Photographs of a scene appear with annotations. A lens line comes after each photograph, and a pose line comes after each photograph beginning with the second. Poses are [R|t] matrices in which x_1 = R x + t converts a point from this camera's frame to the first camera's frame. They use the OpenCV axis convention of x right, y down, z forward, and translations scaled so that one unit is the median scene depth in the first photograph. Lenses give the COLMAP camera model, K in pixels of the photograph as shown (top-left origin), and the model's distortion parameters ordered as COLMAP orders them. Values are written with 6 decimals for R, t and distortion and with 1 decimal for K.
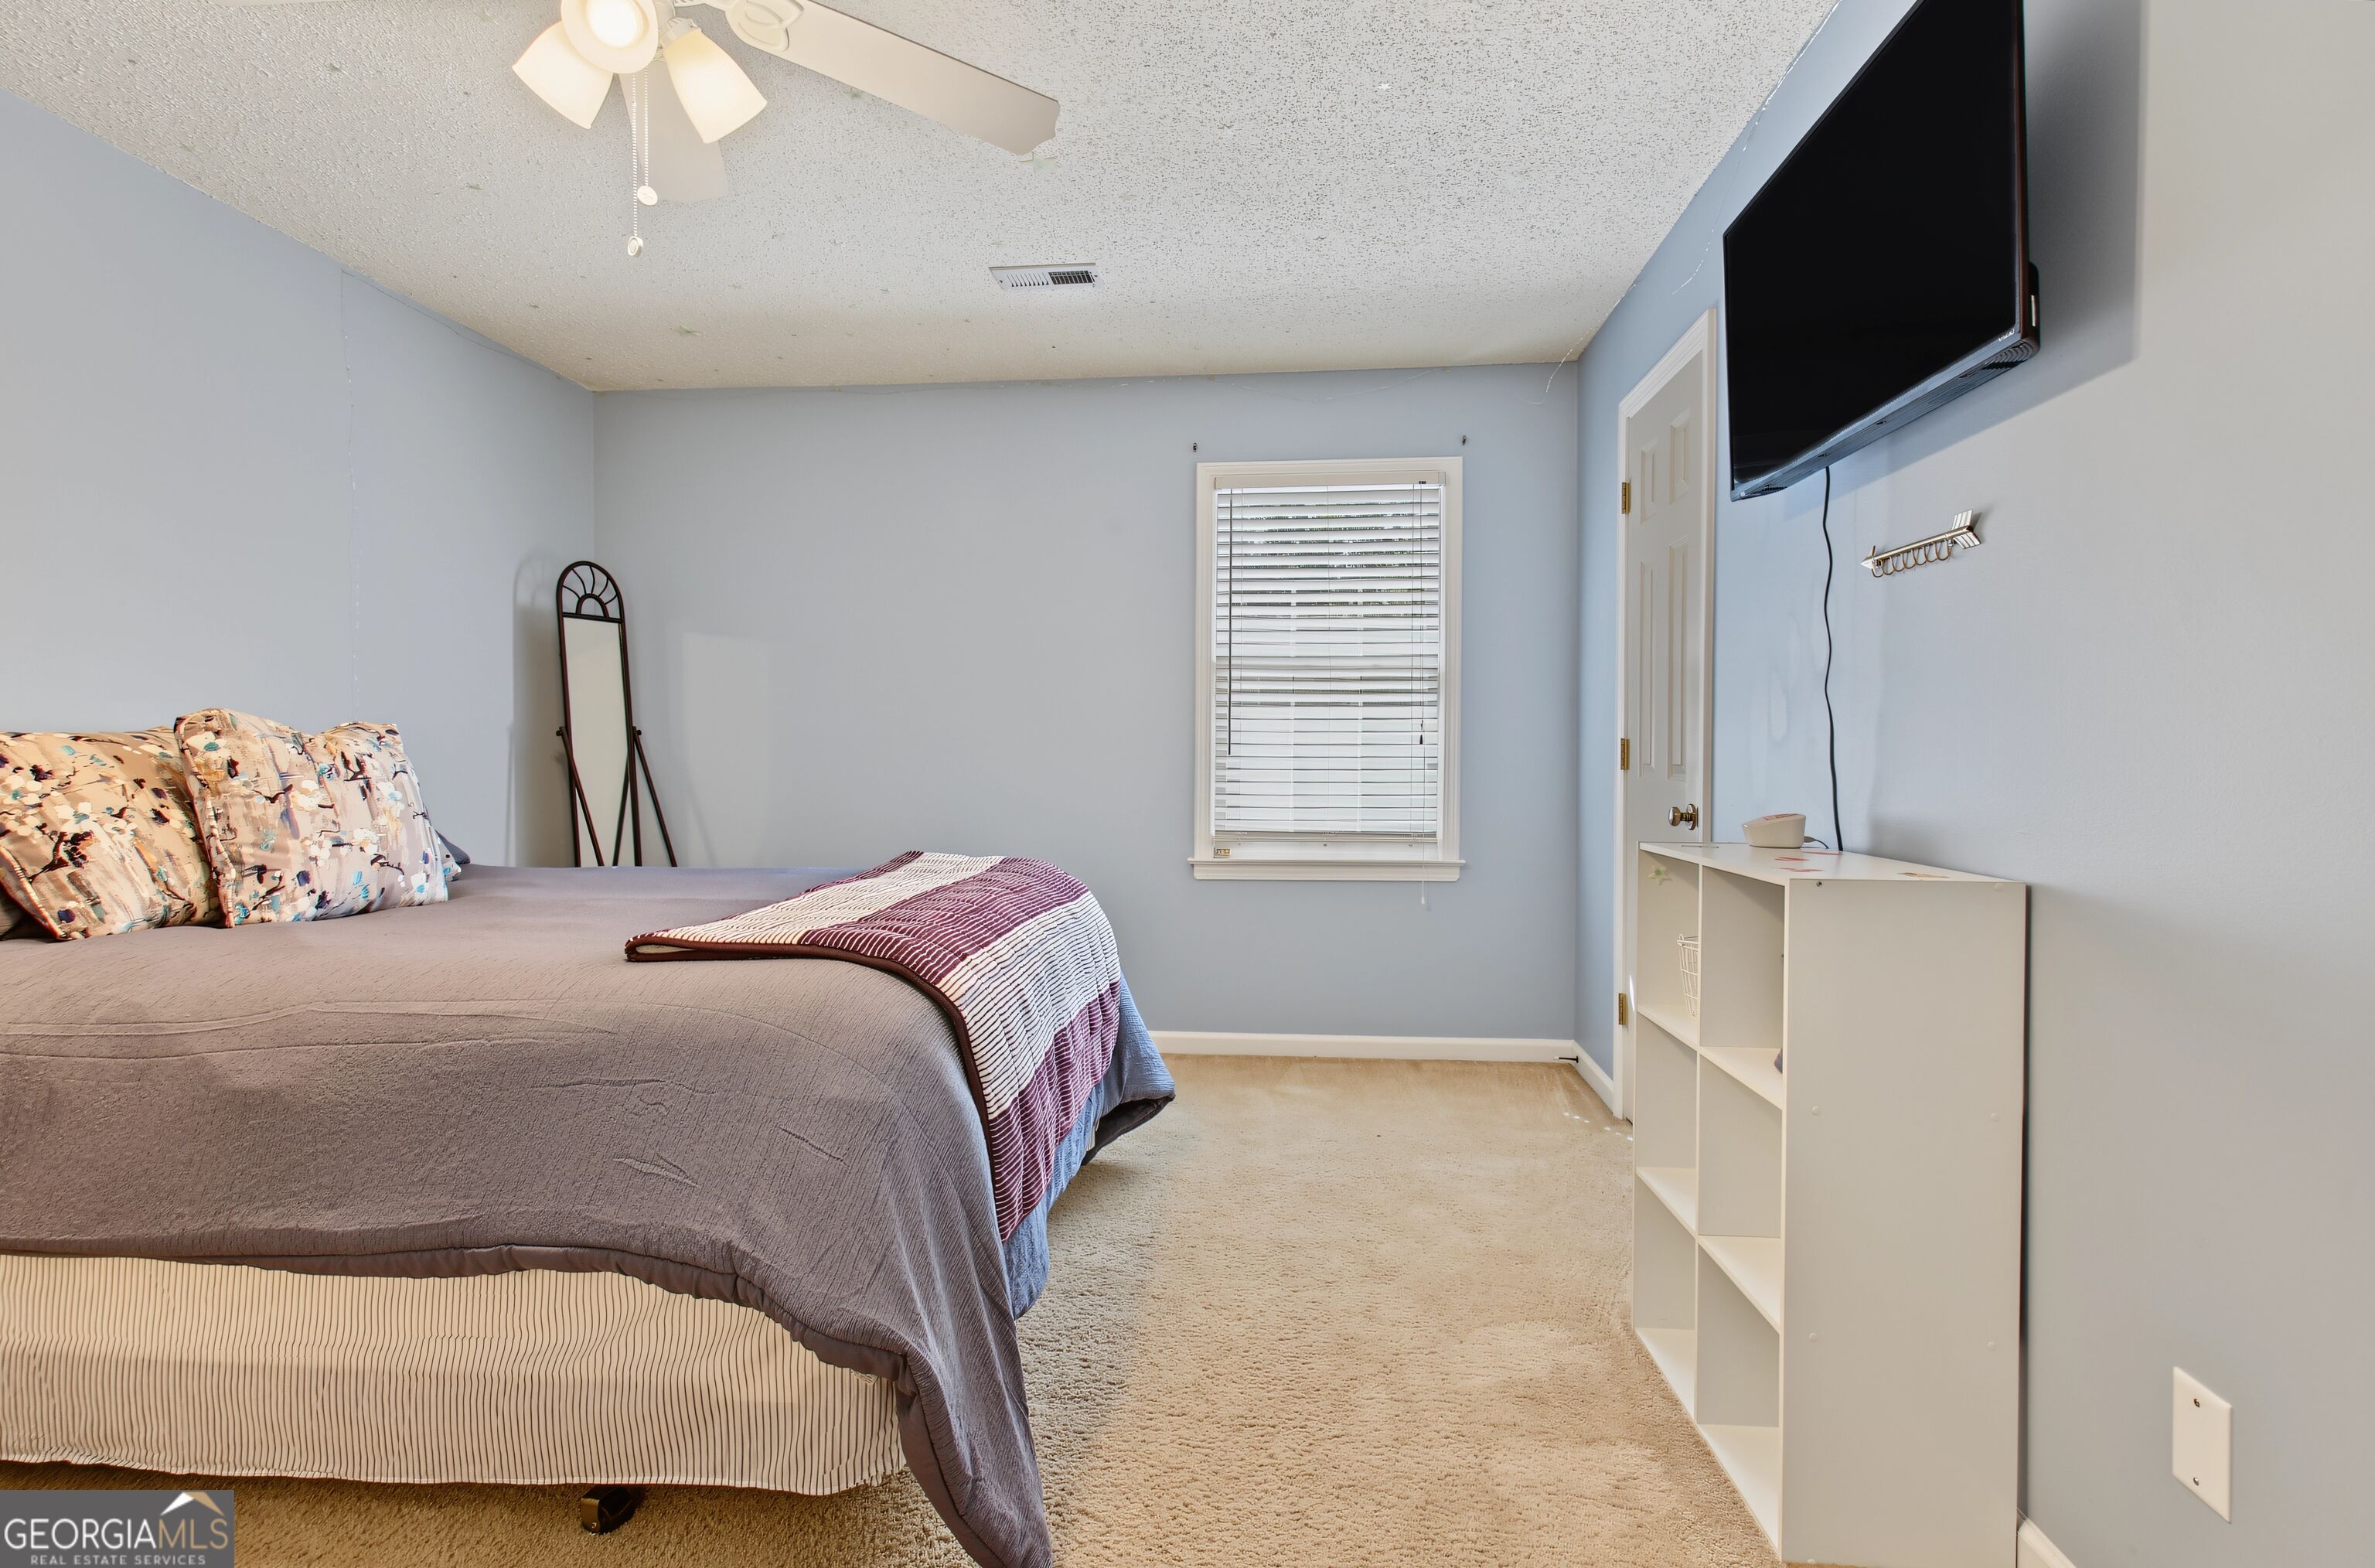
lens RADIAL K [[1140.8, 0, 1183.5], [0, 1140.8, 769.0], [0, 0, 1]] dist [0.001615, -0.000688]
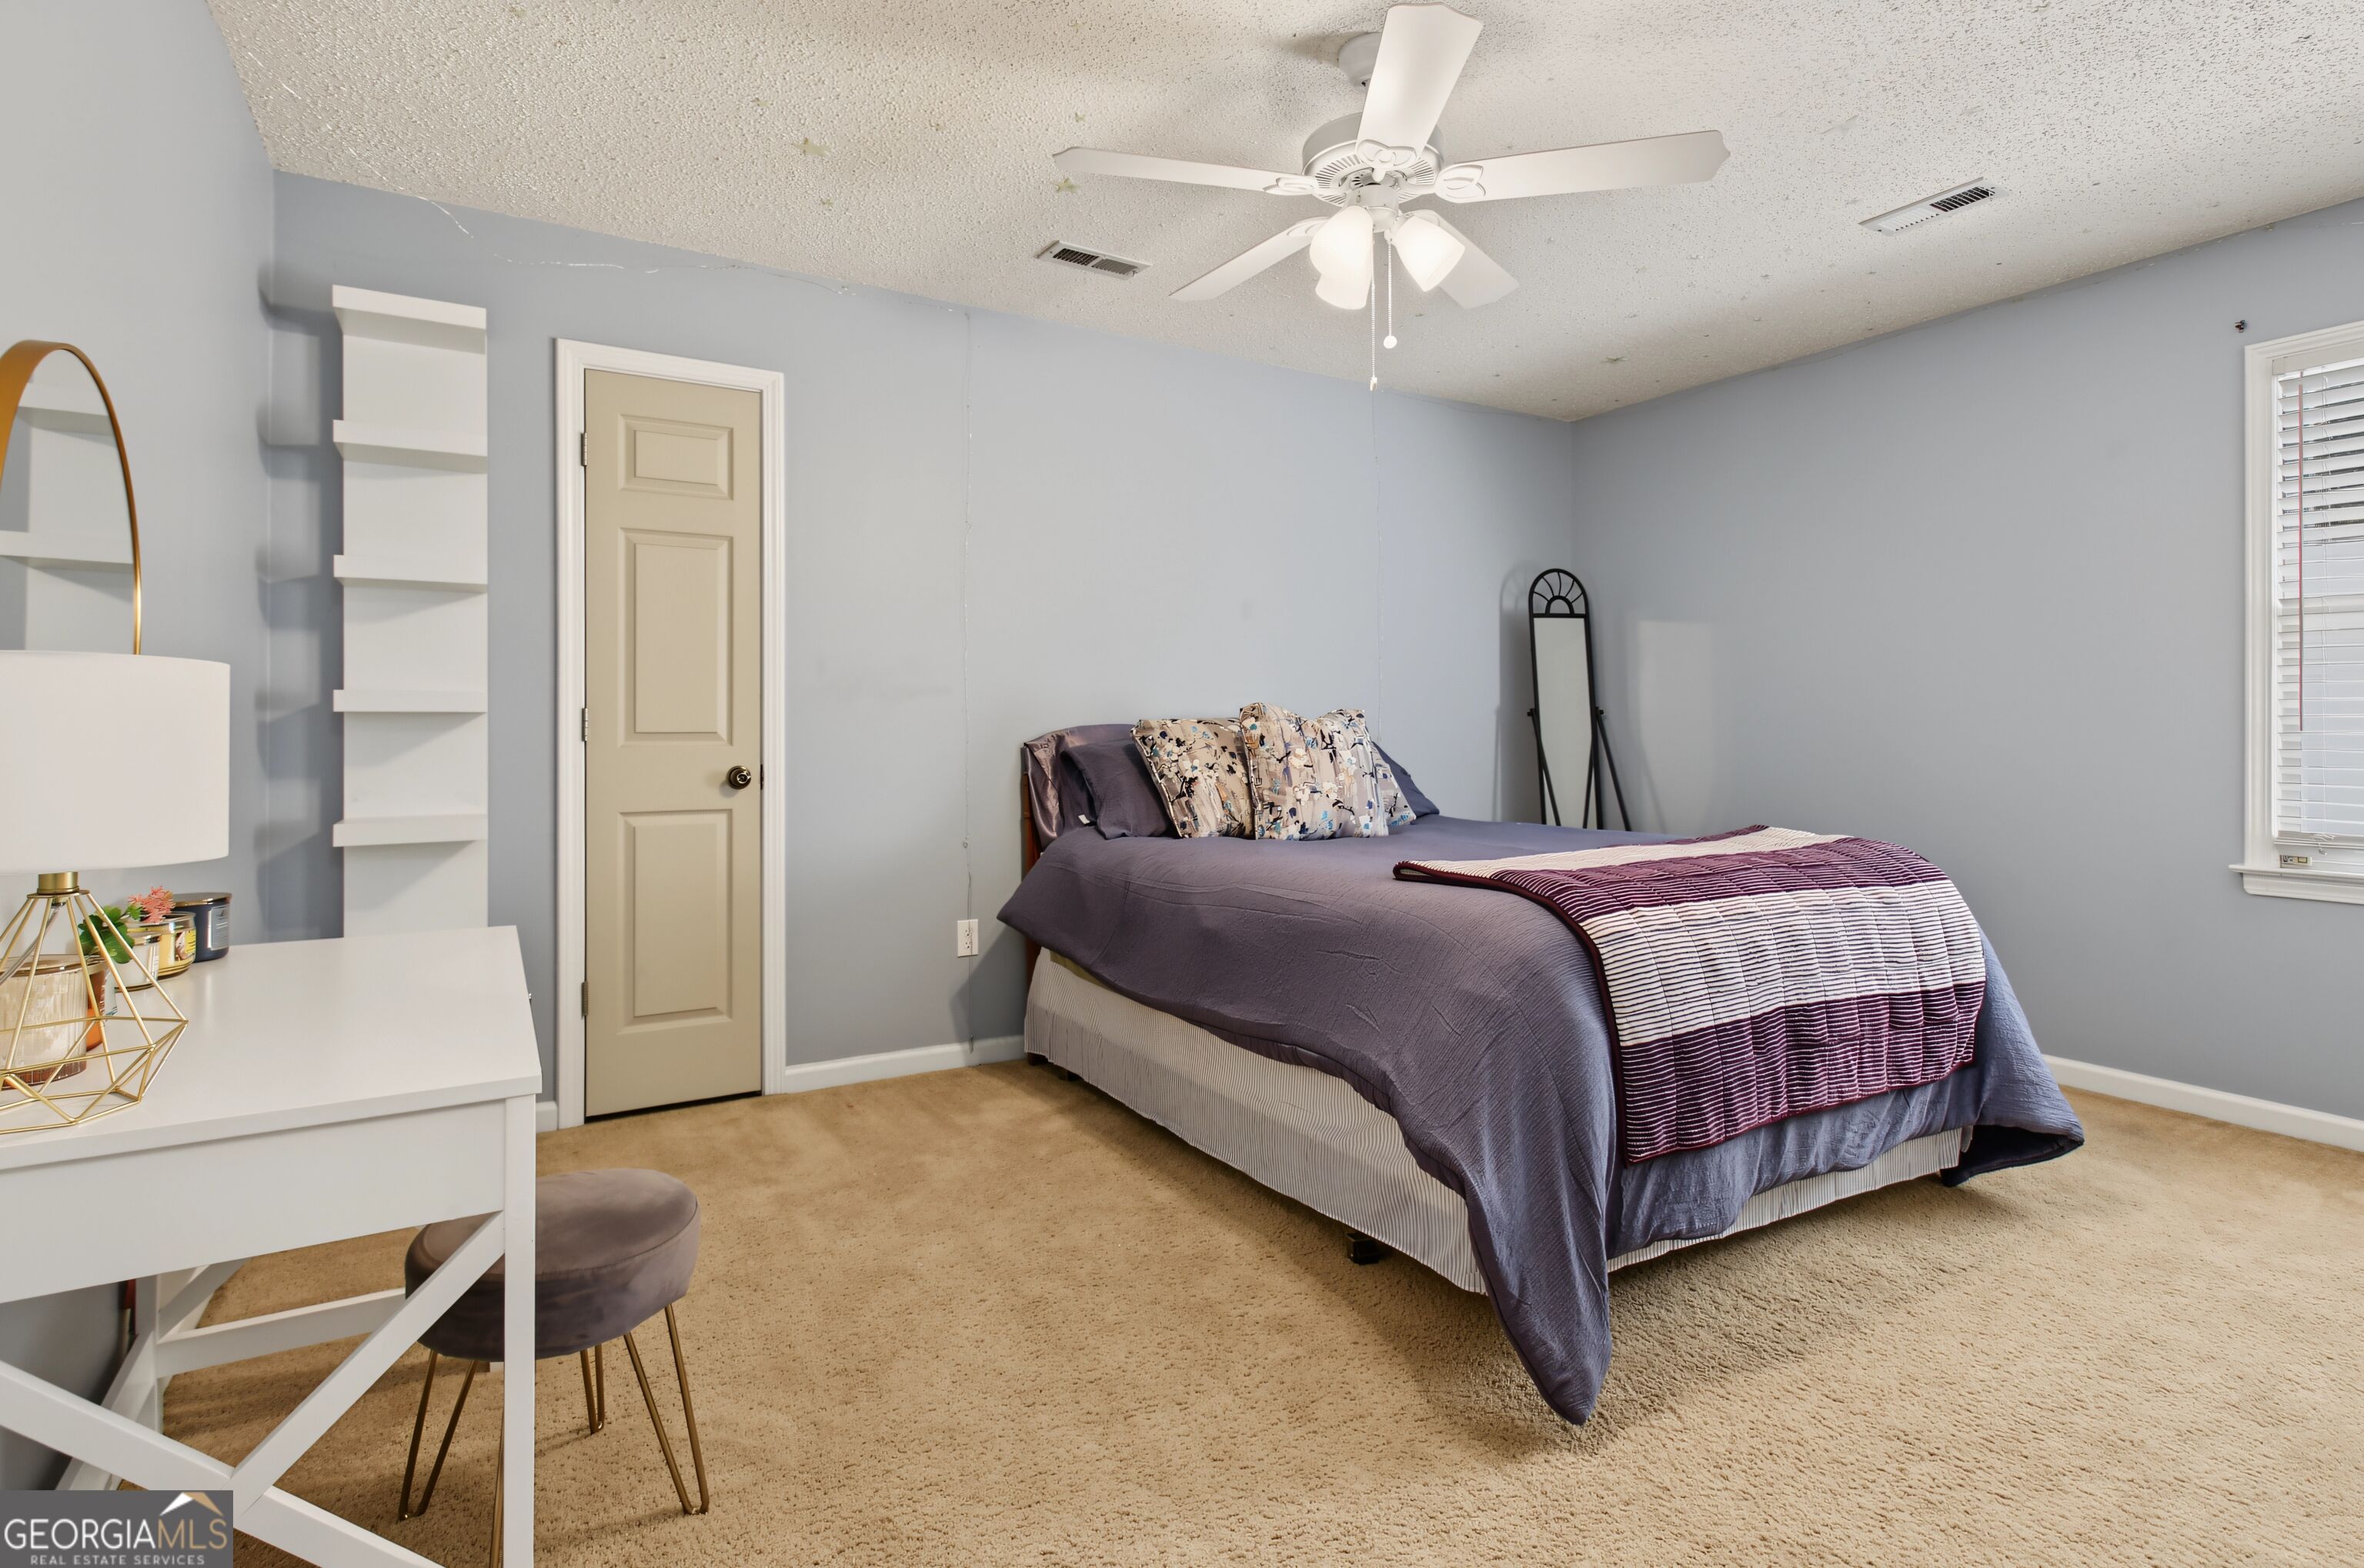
lens RADIAL K [[1153.0, 0, 1179.9], [0, 1153.0, 731.8], [0, 0, 1]] dist [0.001230, 0.001288]
pose [[0.600286, 0.000316, -0.799785, 0.377389], [-0.009880, 0.999927, -0.007021, -0.000075], [0.799724, 0.012116, 0.600245, -0.051158]]
